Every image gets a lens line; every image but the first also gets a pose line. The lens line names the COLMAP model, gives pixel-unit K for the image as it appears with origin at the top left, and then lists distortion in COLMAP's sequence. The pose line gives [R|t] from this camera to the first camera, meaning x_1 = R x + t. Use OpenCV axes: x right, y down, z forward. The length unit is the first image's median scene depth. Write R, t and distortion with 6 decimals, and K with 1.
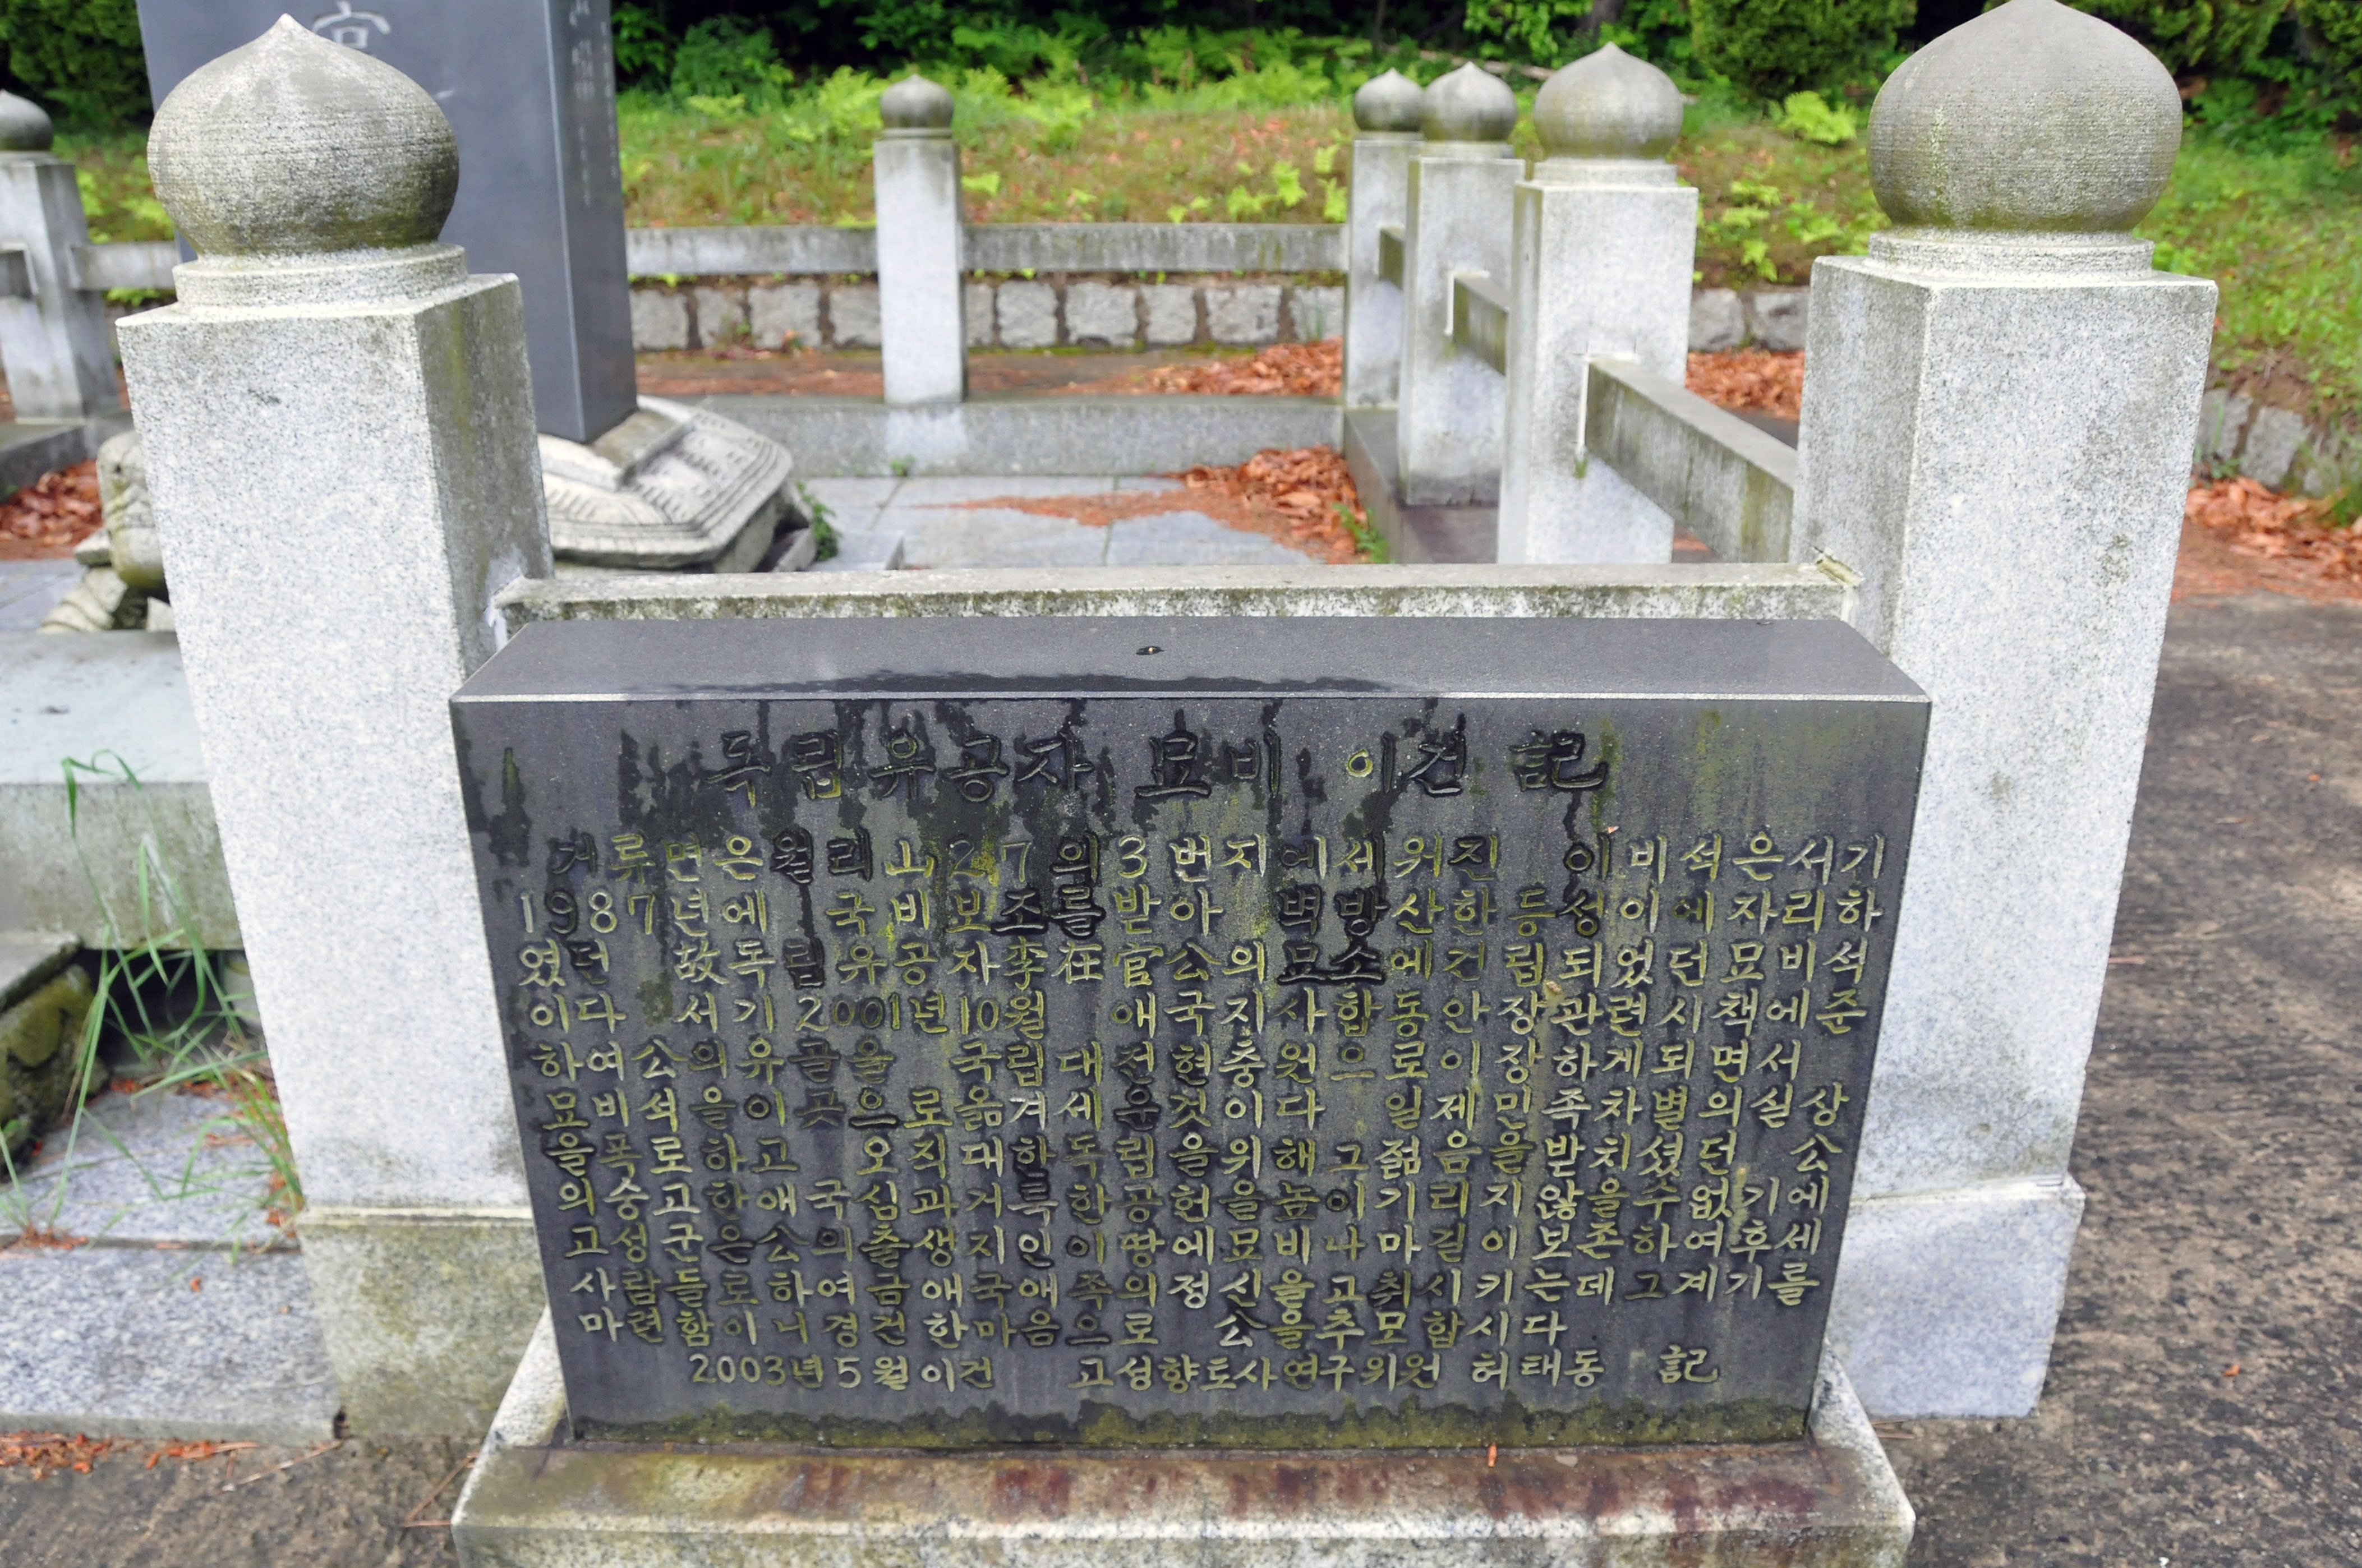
lens RADIAL K [[1861.1, 0, 1164.4], [0, 1861.1, 892.5], [0, 0, 1]] dist [-0.155732, 0.099048]
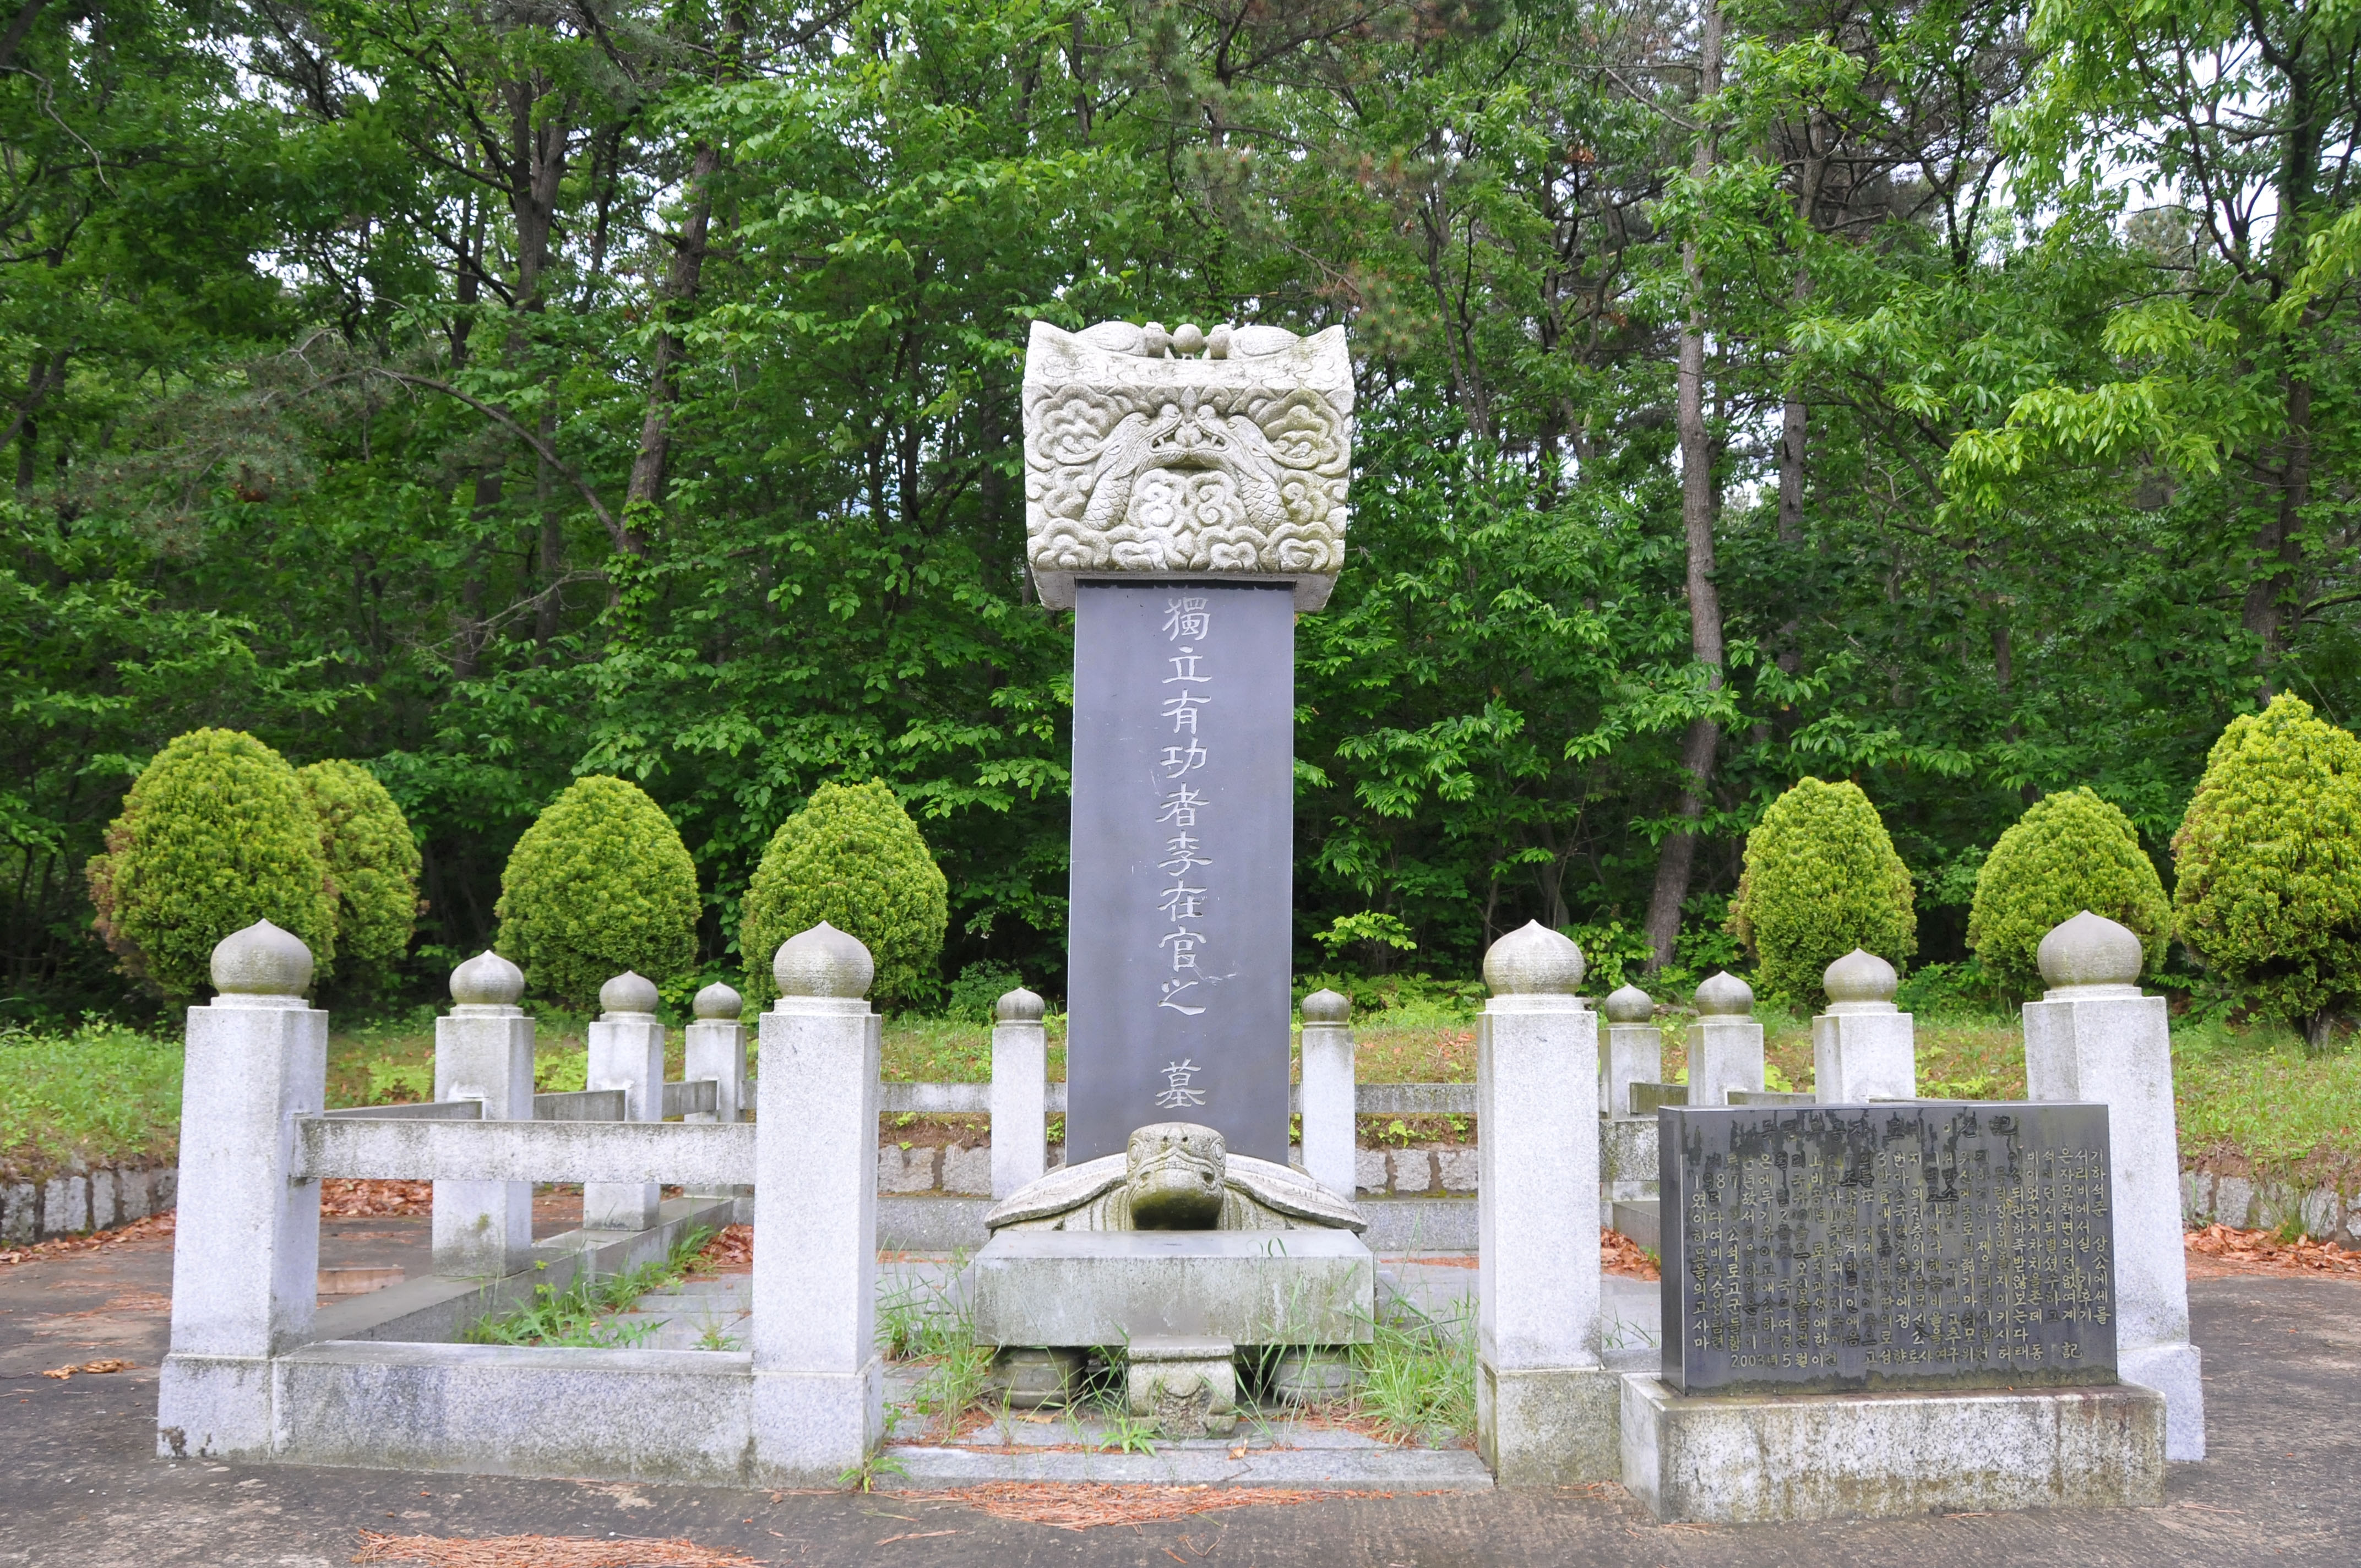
lens RADIAL K [[1860.4, 0, 1193.0], [0, 1860.4, 856.7], [0, 0, 1]] dist [-0.155732, 0.099048]
pose [[0.999873, 0.001306, 0.015877, -0.271575], [0.006718, 0.869125, -0.494547, 0.231186], [-0.014445, 0.494591, 0.869006, -0.428784]]
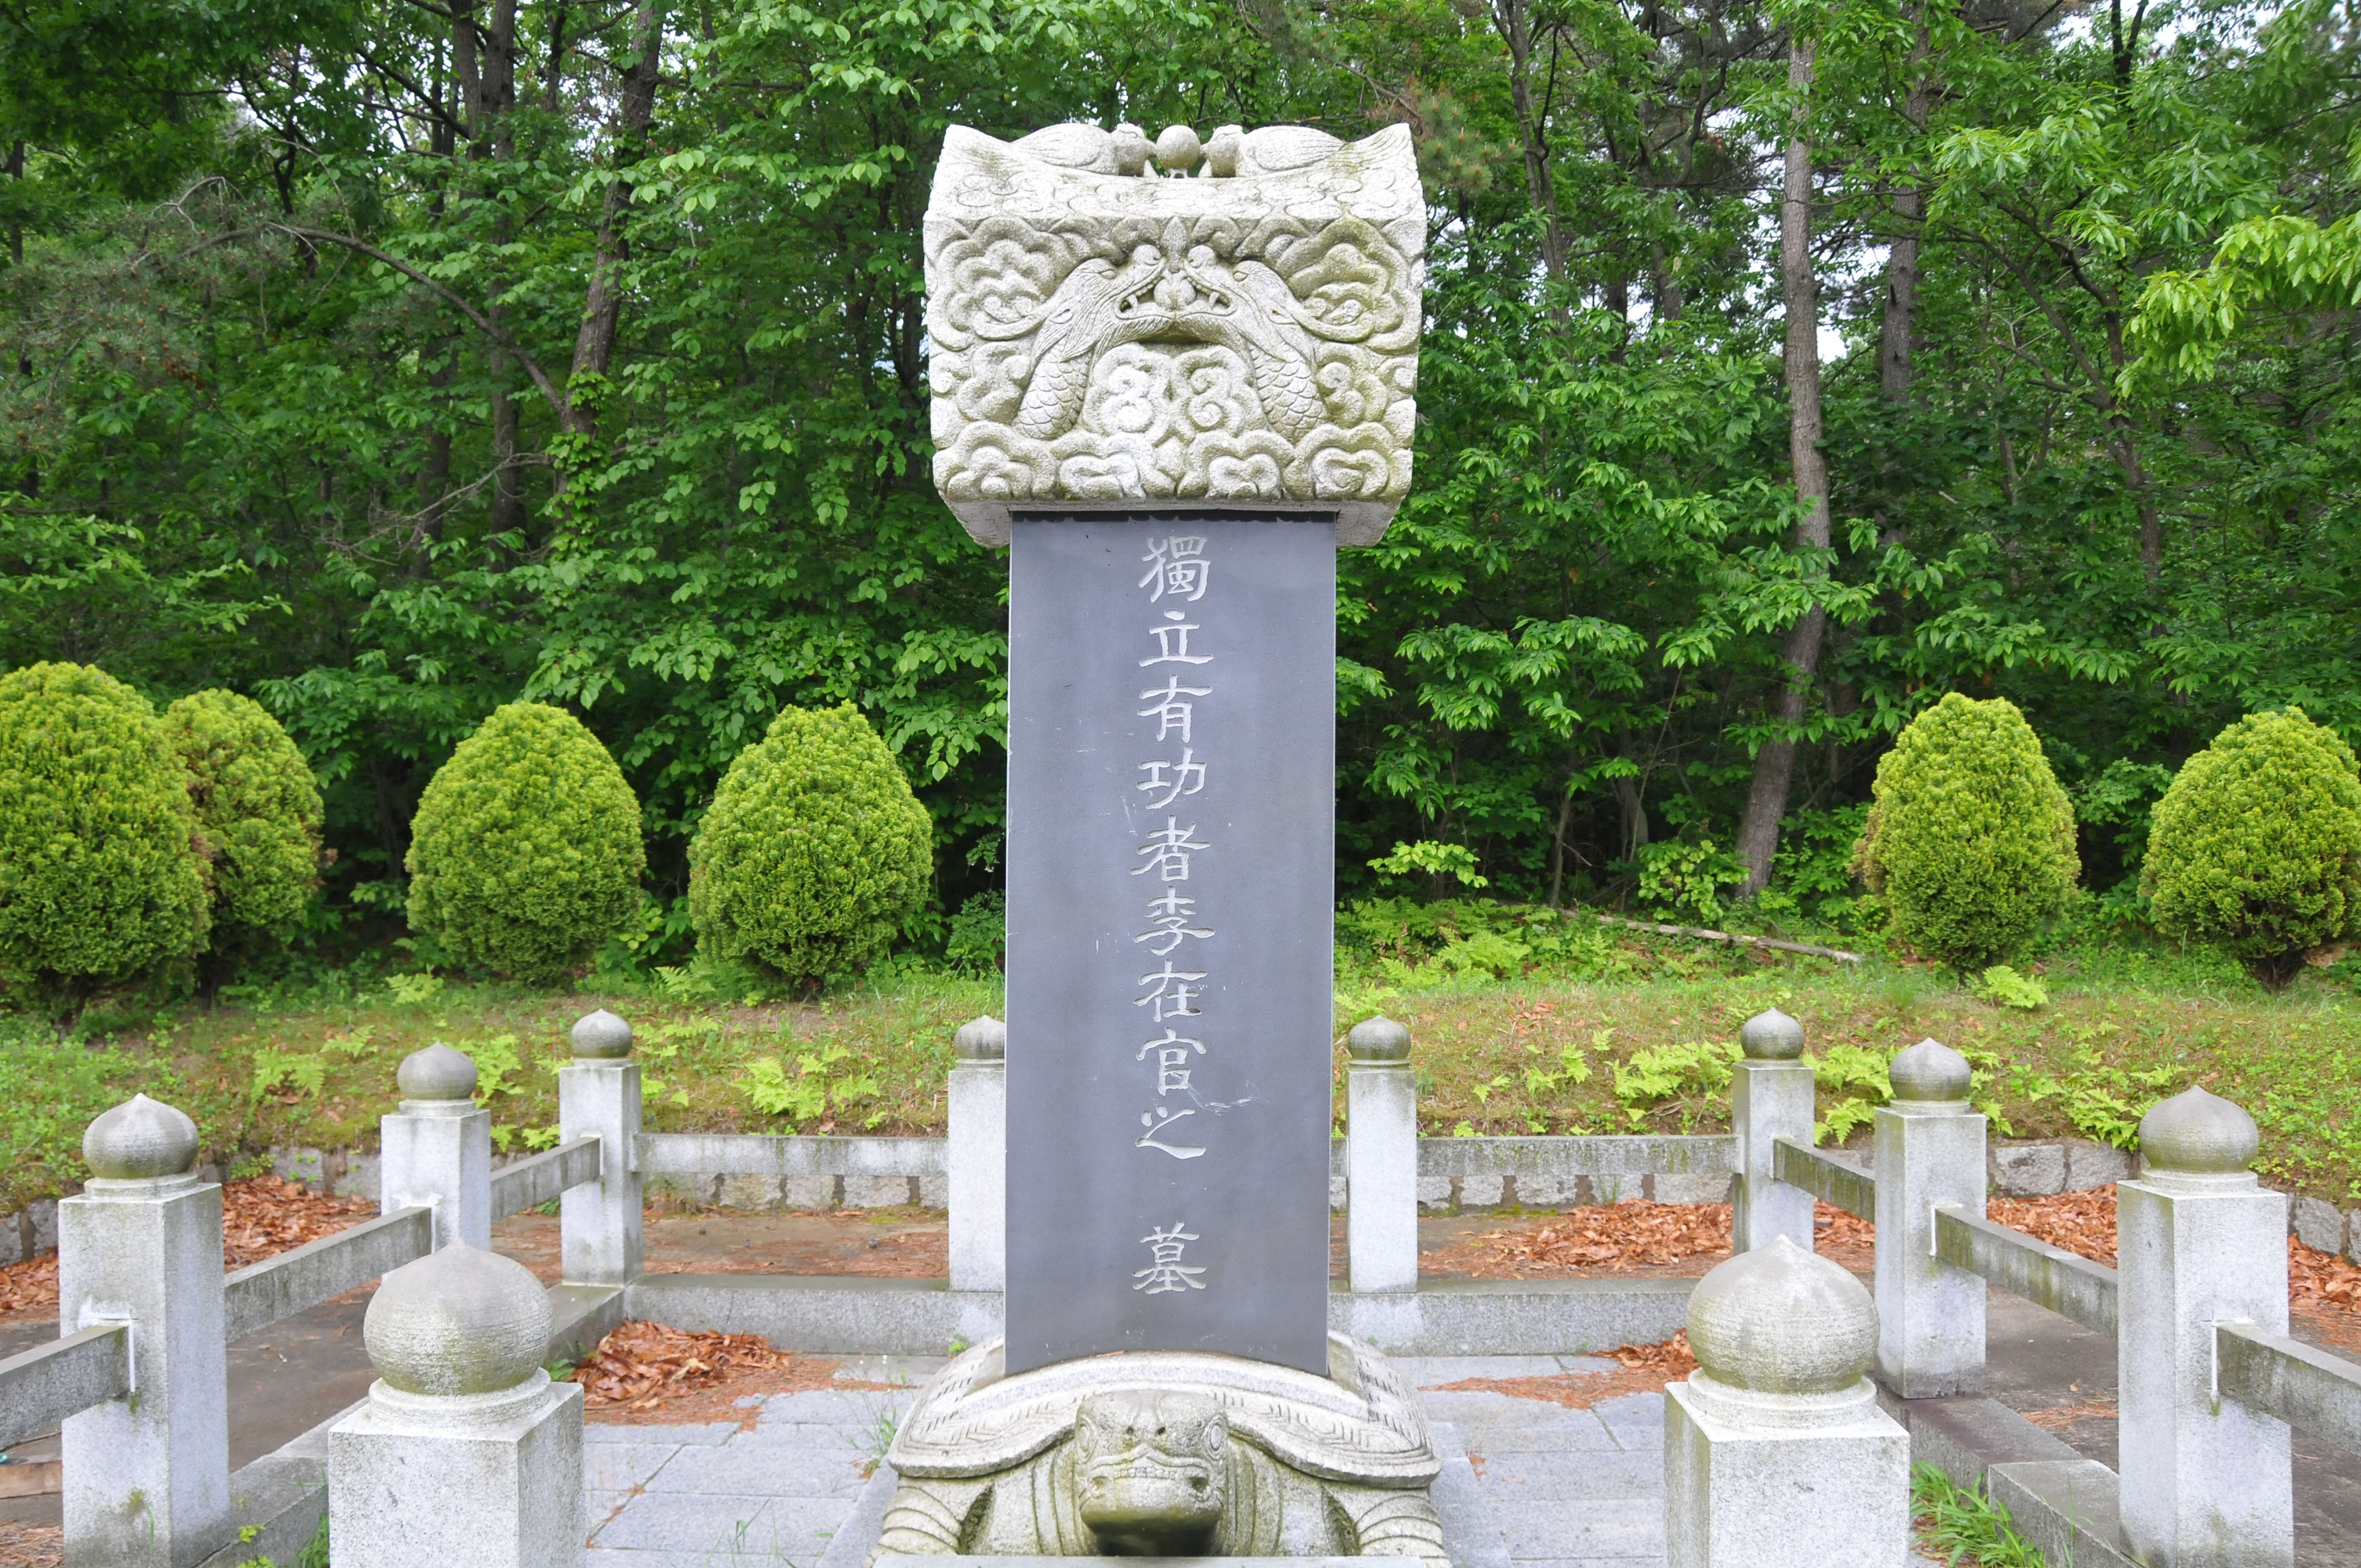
lens RADIAL K [[1860.4, 0, 1168.8], [0, 1860.4, 852.9], [0, 0, 1]] dist [-0.155732, 0.099048]
pose [[0.999722, -0.004028, -0.023218, -0.243399], [-0.006254, 0.904589, -0.426239, -0.026244], [0.022720, 0.426266, 0.904313, -0.153174]]
